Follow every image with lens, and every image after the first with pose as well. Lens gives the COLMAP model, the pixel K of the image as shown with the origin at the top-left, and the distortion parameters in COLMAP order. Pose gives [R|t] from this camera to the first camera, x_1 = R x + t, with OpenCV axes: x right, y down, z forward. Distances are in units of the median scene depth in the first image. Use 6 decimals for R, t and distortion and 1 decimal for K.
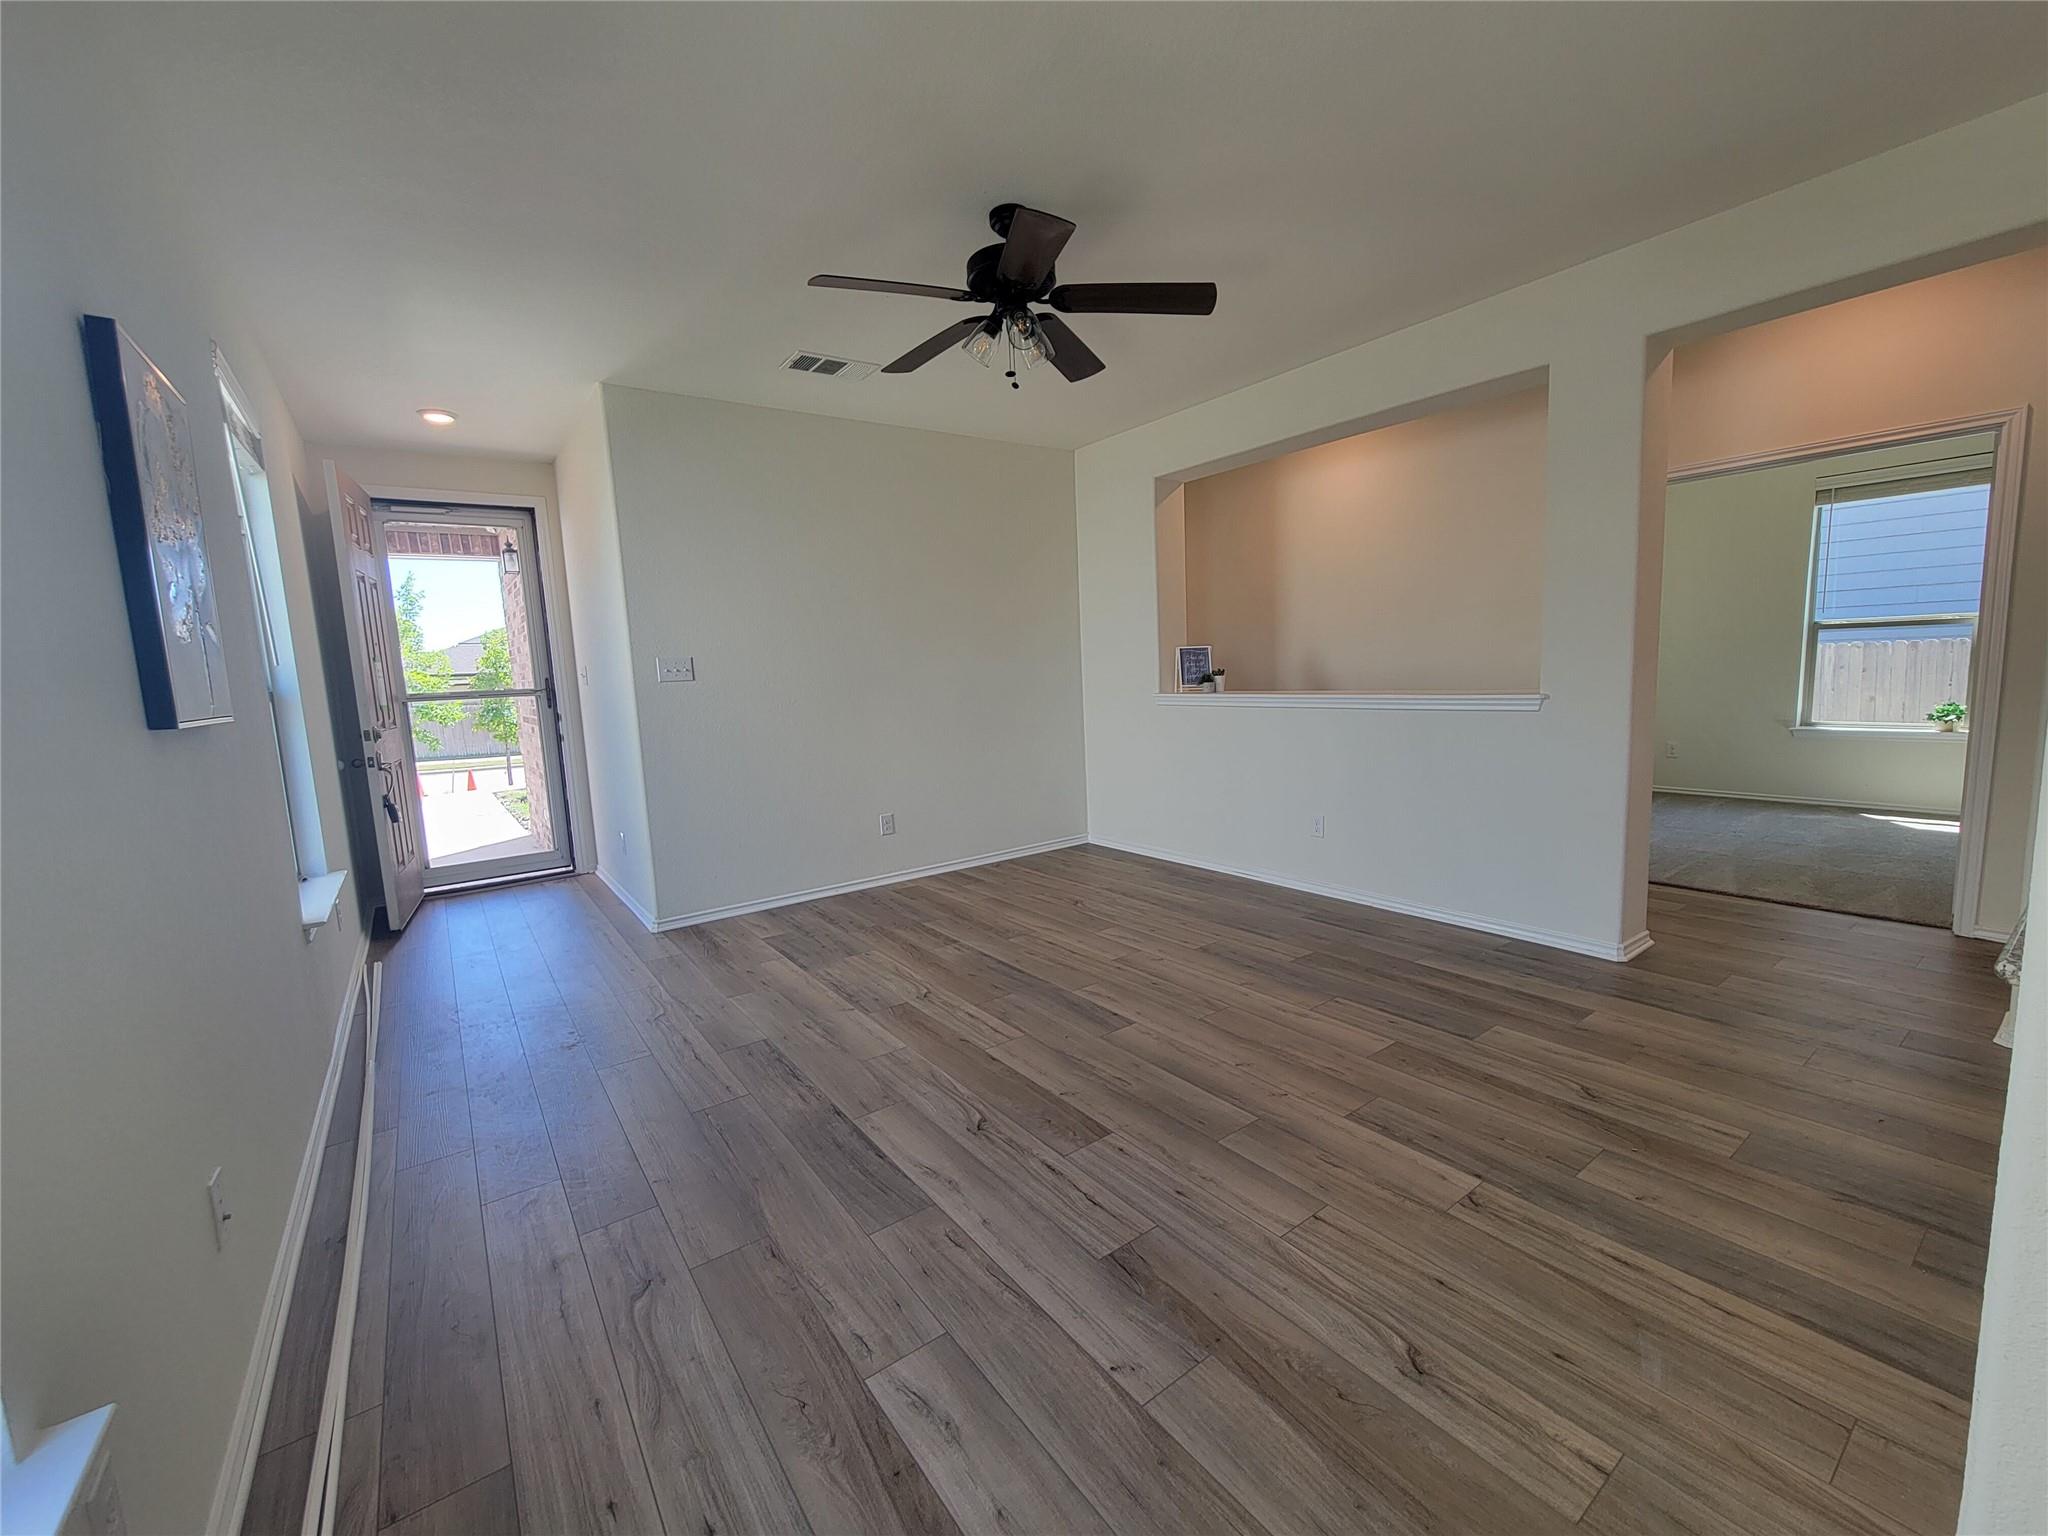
lens RADIAL K [[828.3, 0, 1024.0], [0, 828.3, 768.0], [0, 0, 1]] dist [-0.001720, 0.000076]
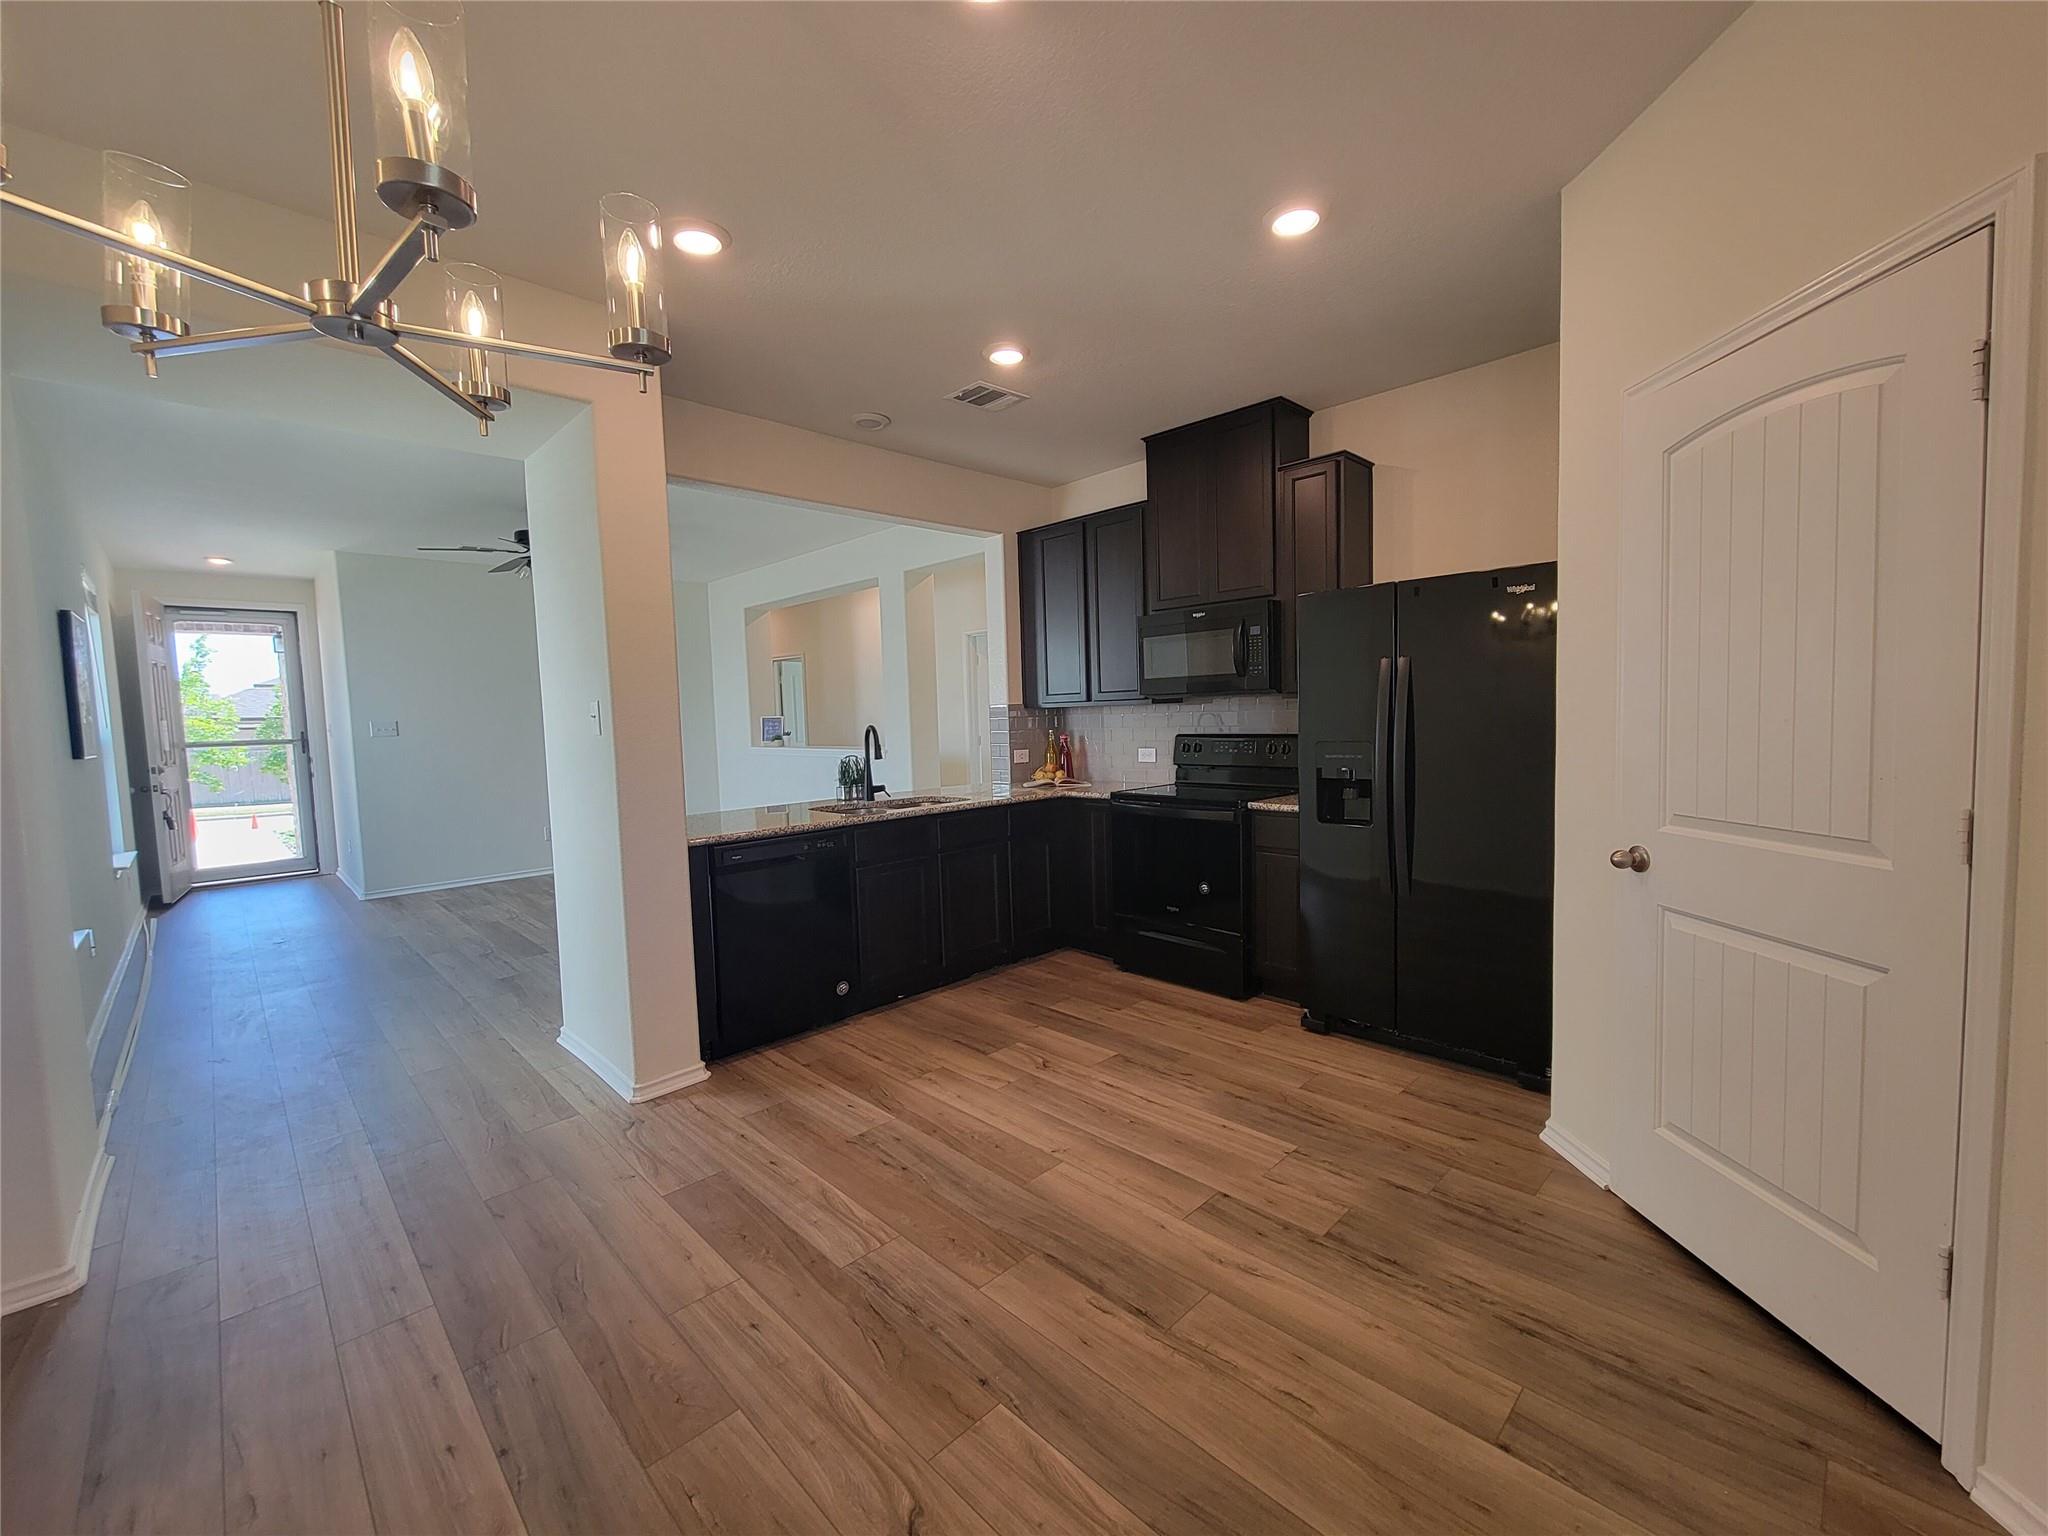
lens RADIAL K [[828.3, 0, 1024.0], [0, 828.3, 768.0], [0, 0, 1]] dist [-0.001720, 0.000076]
pose [[0.988312, 0.005653, 0.152340, 0.539166], [0.003644, 0.998150, -0.060682, 0.053246], [-0.152402, 0.060528, 0.986463, -0.722035]]
